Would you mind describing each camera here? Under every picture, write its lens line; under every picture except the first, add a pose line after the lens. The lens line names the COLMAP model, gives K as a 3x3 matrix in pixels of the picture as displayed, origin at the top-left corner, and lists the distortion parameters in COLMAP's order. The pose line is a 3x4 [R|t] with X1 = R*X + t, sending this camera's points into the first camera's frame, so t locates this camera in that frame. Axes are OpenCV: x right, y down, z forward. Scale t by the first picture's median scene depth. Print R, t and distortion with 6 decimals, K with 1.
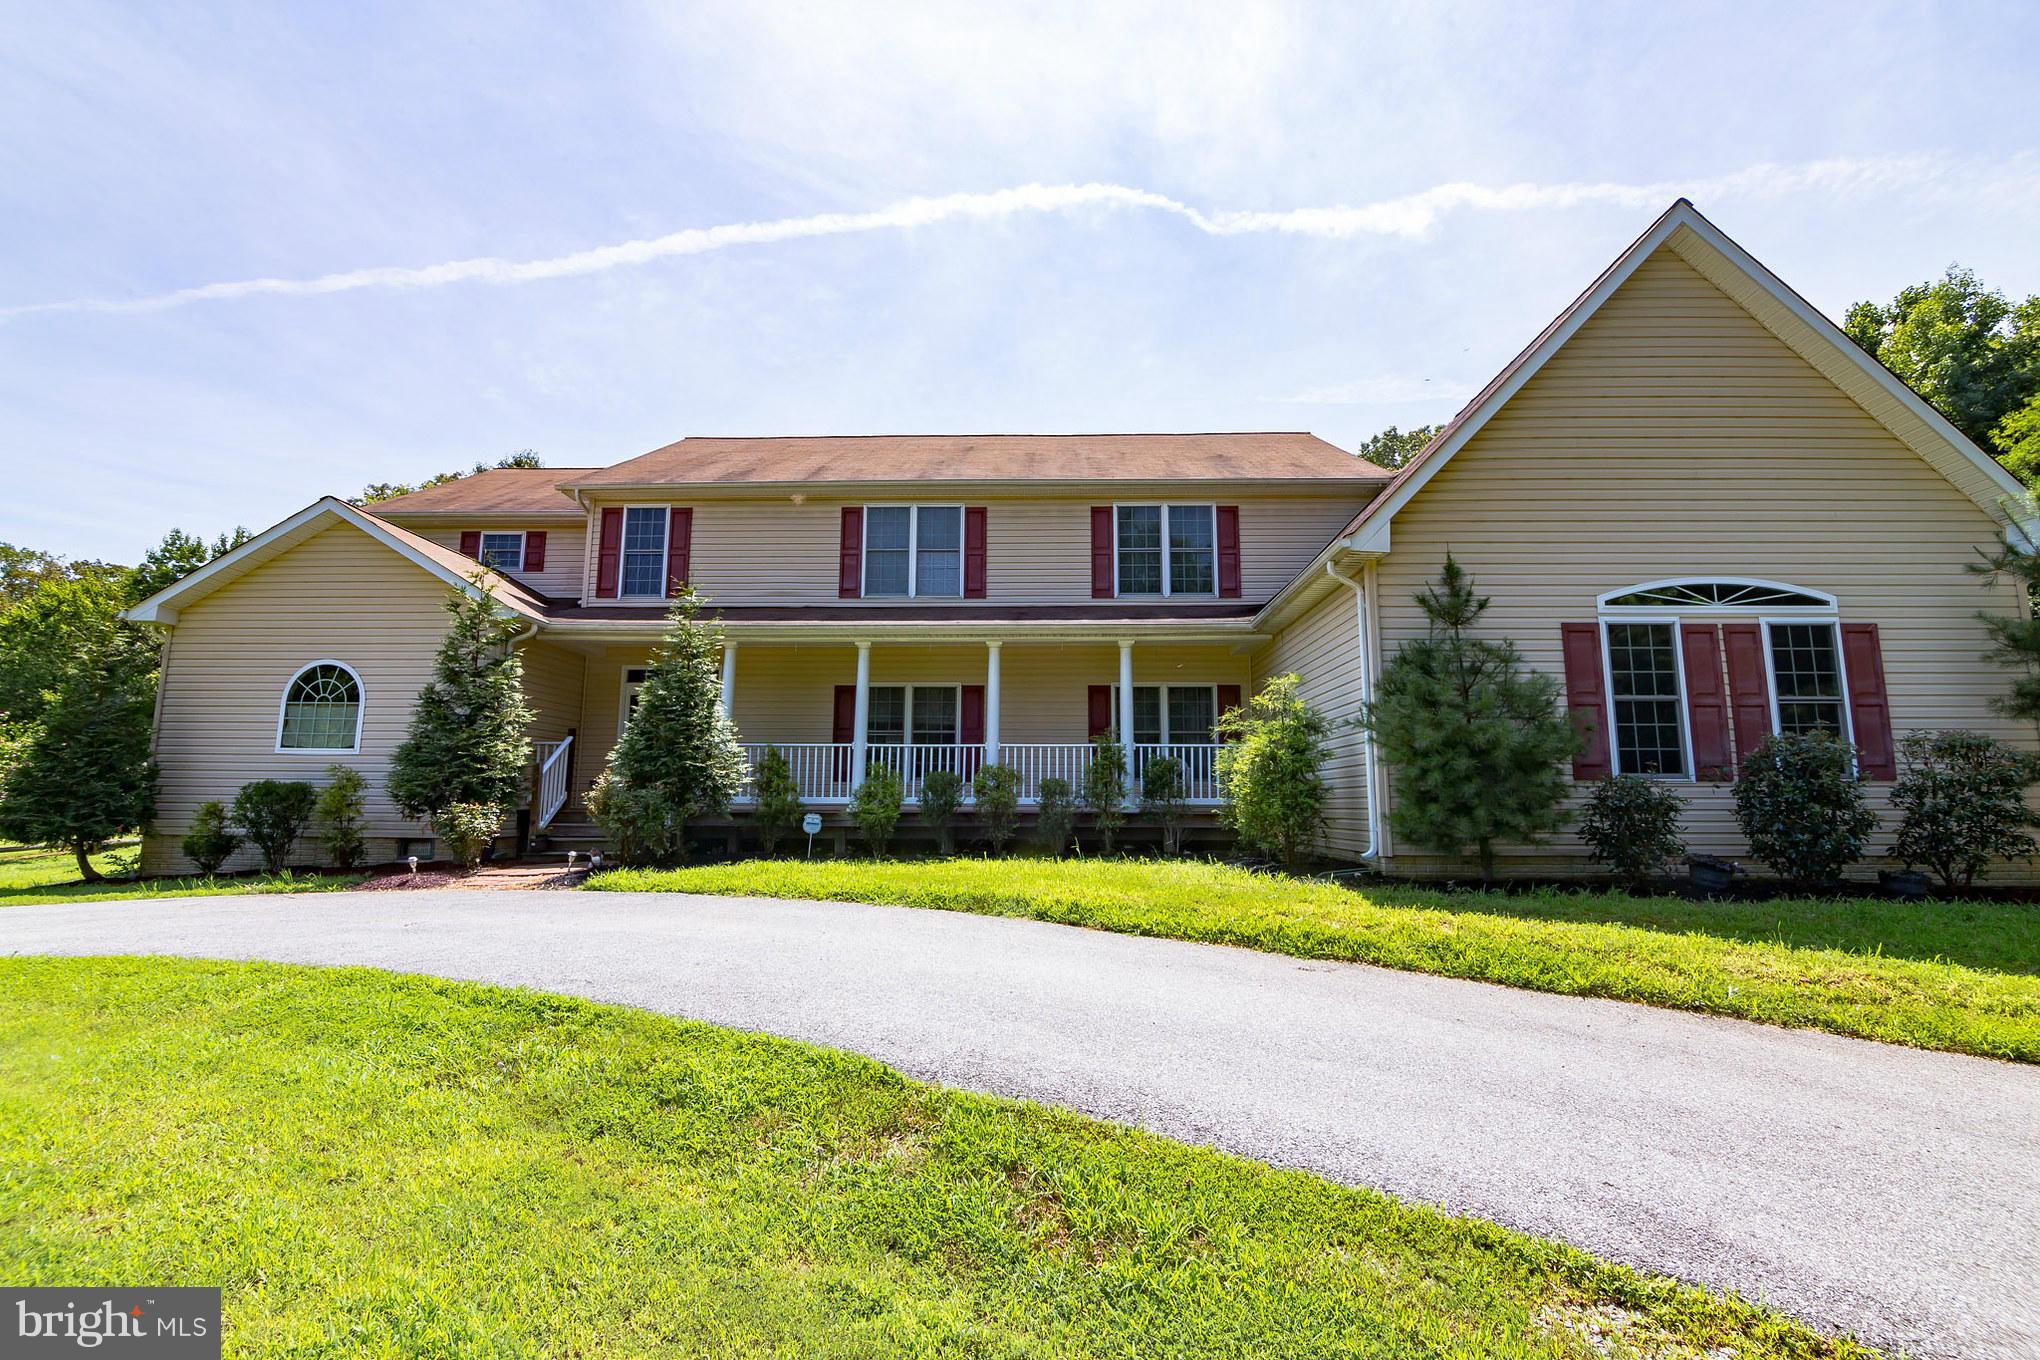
lens RADIAL K [[942.3, 0, 1024.0], [0, 942.3, 670.1], [0, 0, 1]] dist [0.003693, -0.014288]
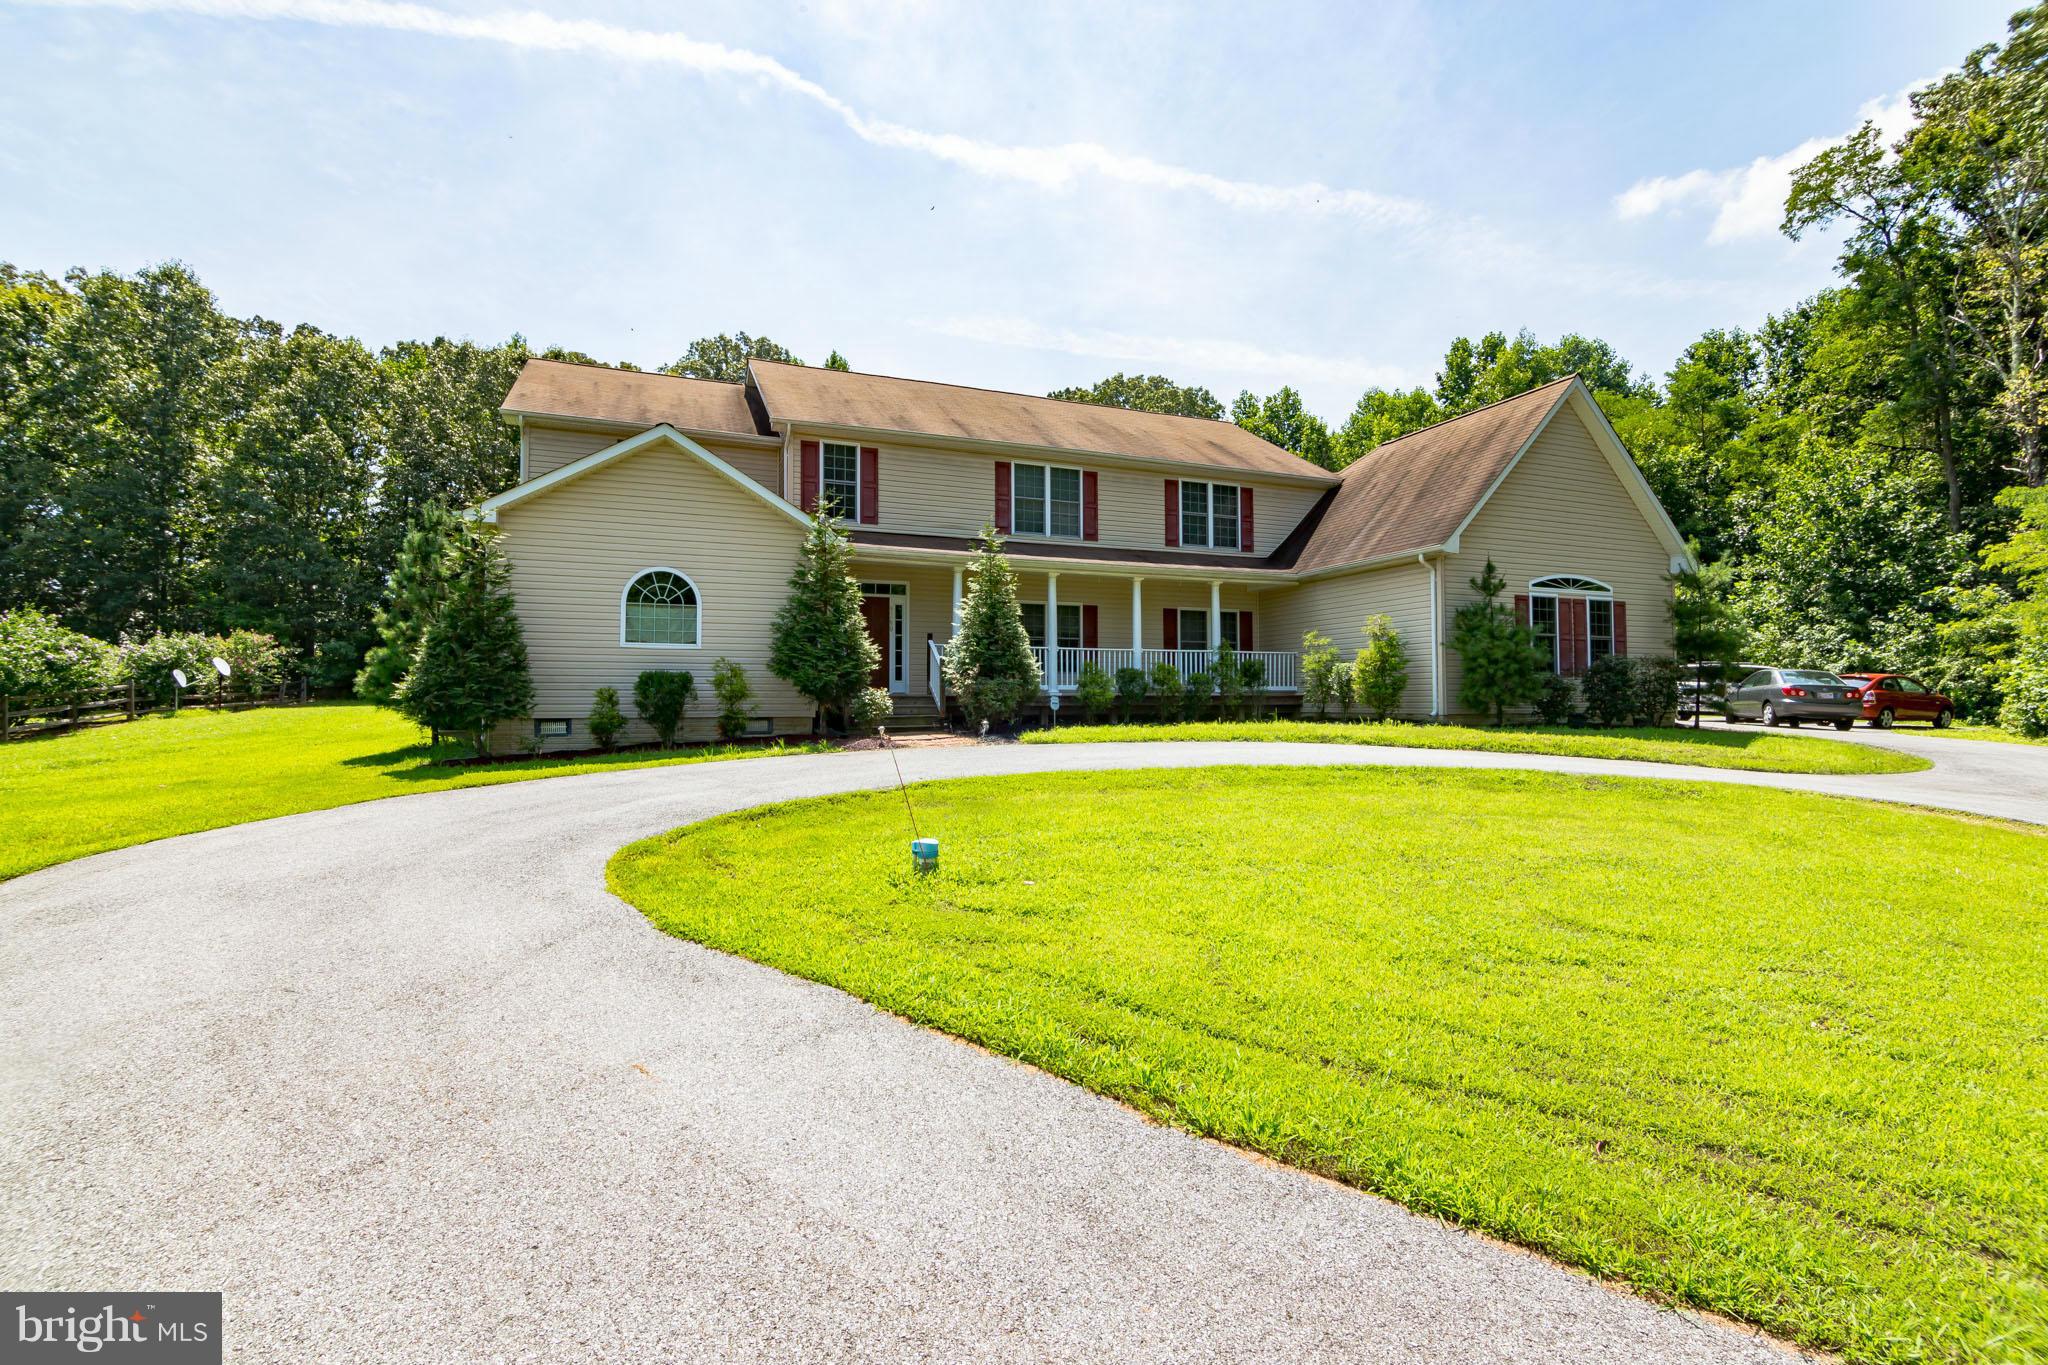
lens RADIAL K [[897.4, 0, 1019.5], [0, 897.4, 693.1], [0, 0, 1]] dist [-0.043247, 0.000044]
pose [[0.919576, -0.001351, 0.392909, -0.769564], [-0.051665, 0.990895, 0.124326, -0.015958], [-0.389500, -0.134627, 0.911134, -0.193988]]
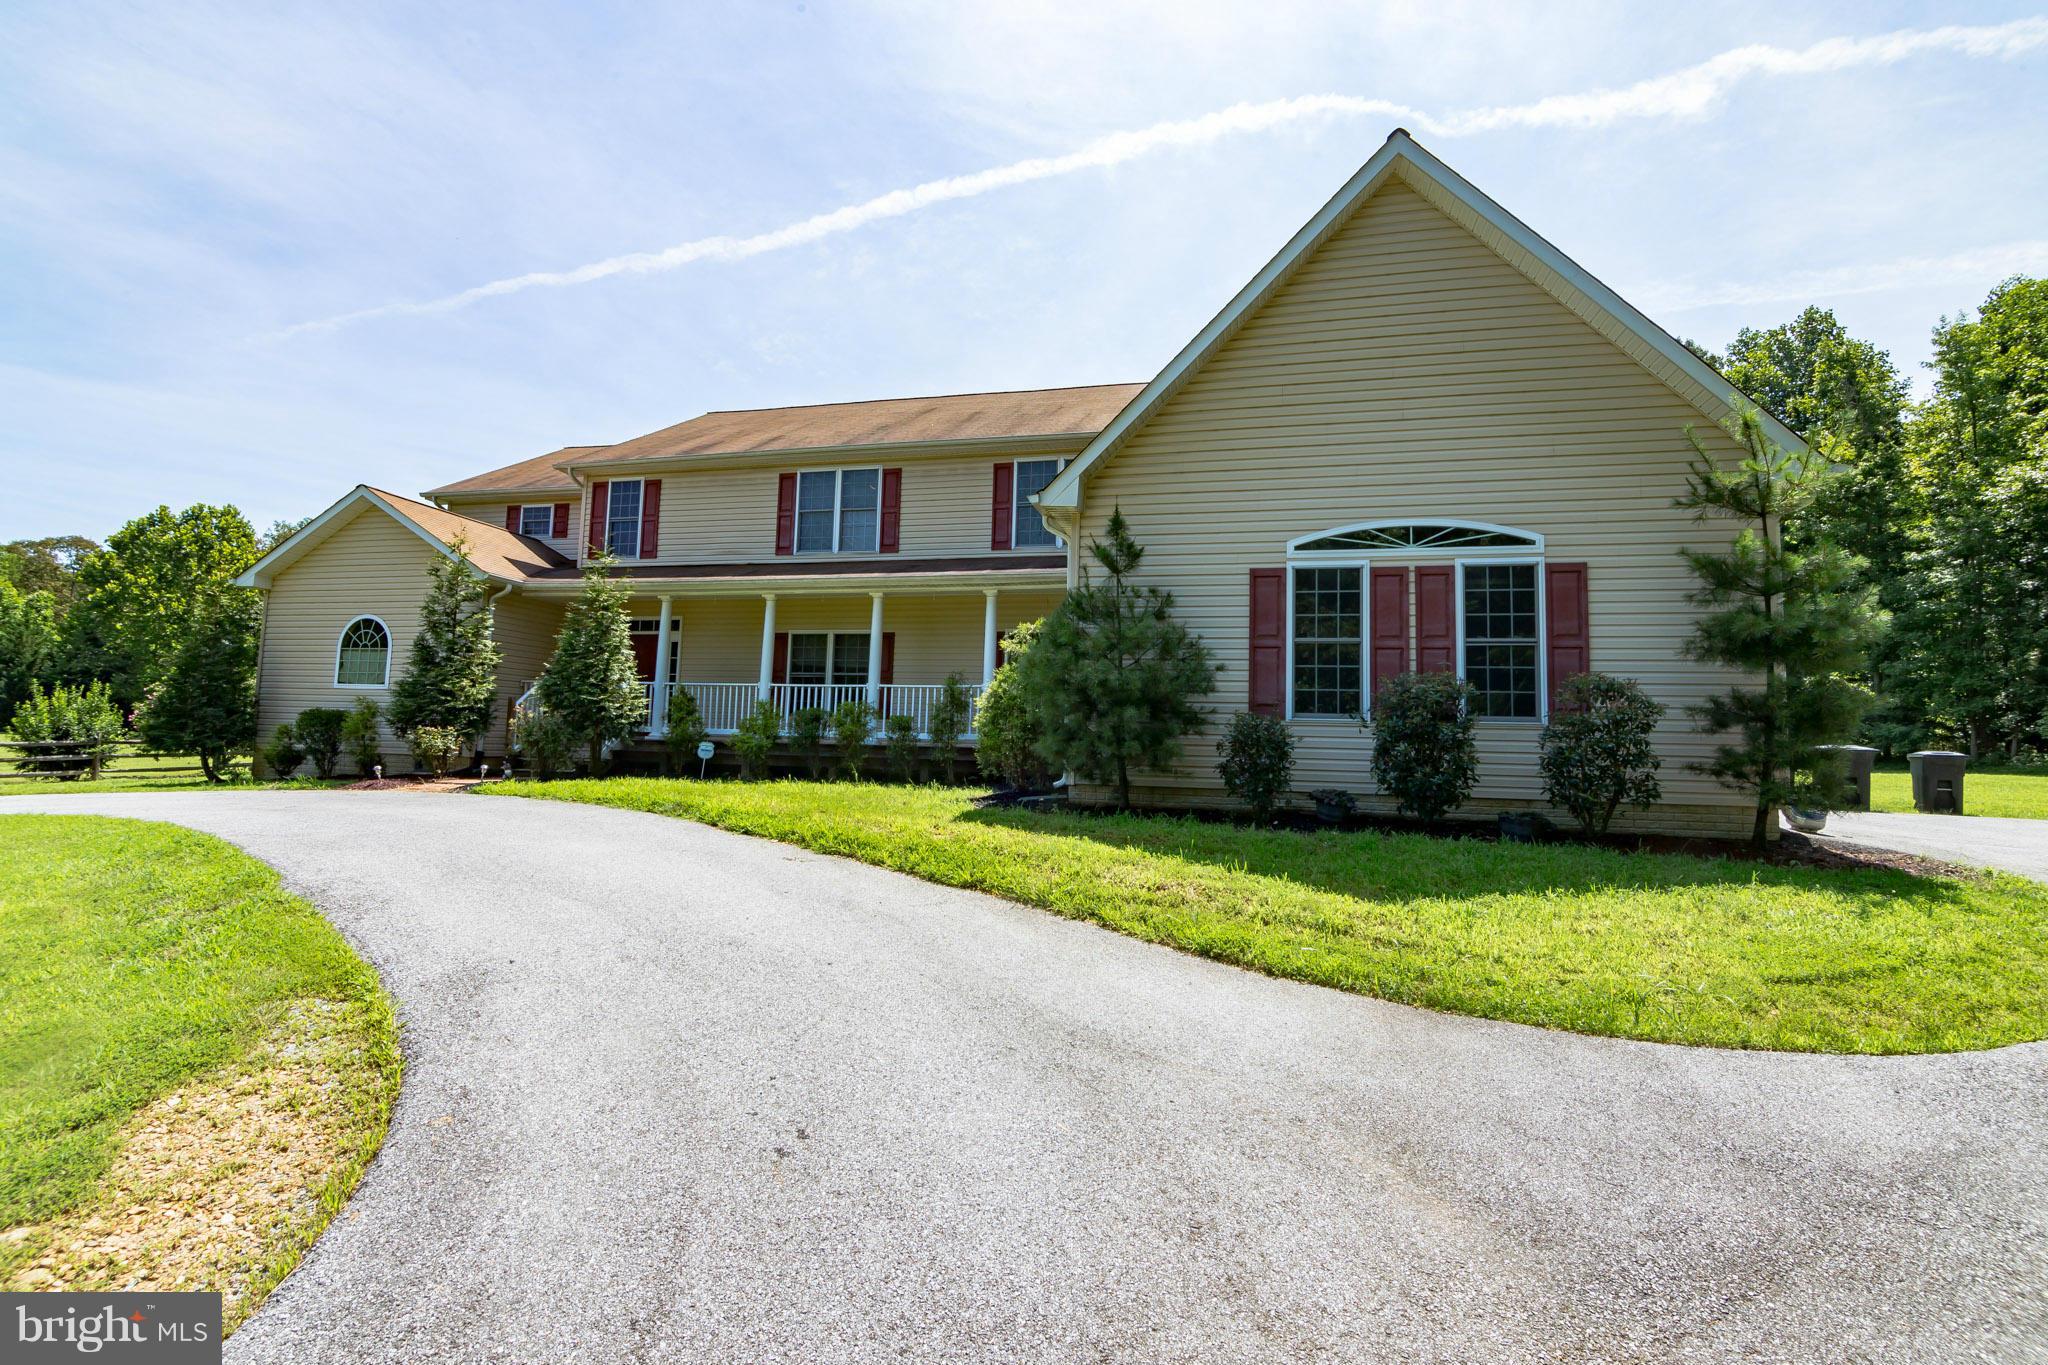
lens RADIAL K [[946.0, 0, 1028.0], [0, 946.0, 672.5], [0, 0, 1]] dist [0.003693, -0.014288]
pose [[0.976778, 0.004636, -0.214203, 0.402722], [0.007326, 0.998459, 0.055017, 0.003865], [0.214128, -0.055308, 0.975238, -0.054544]]
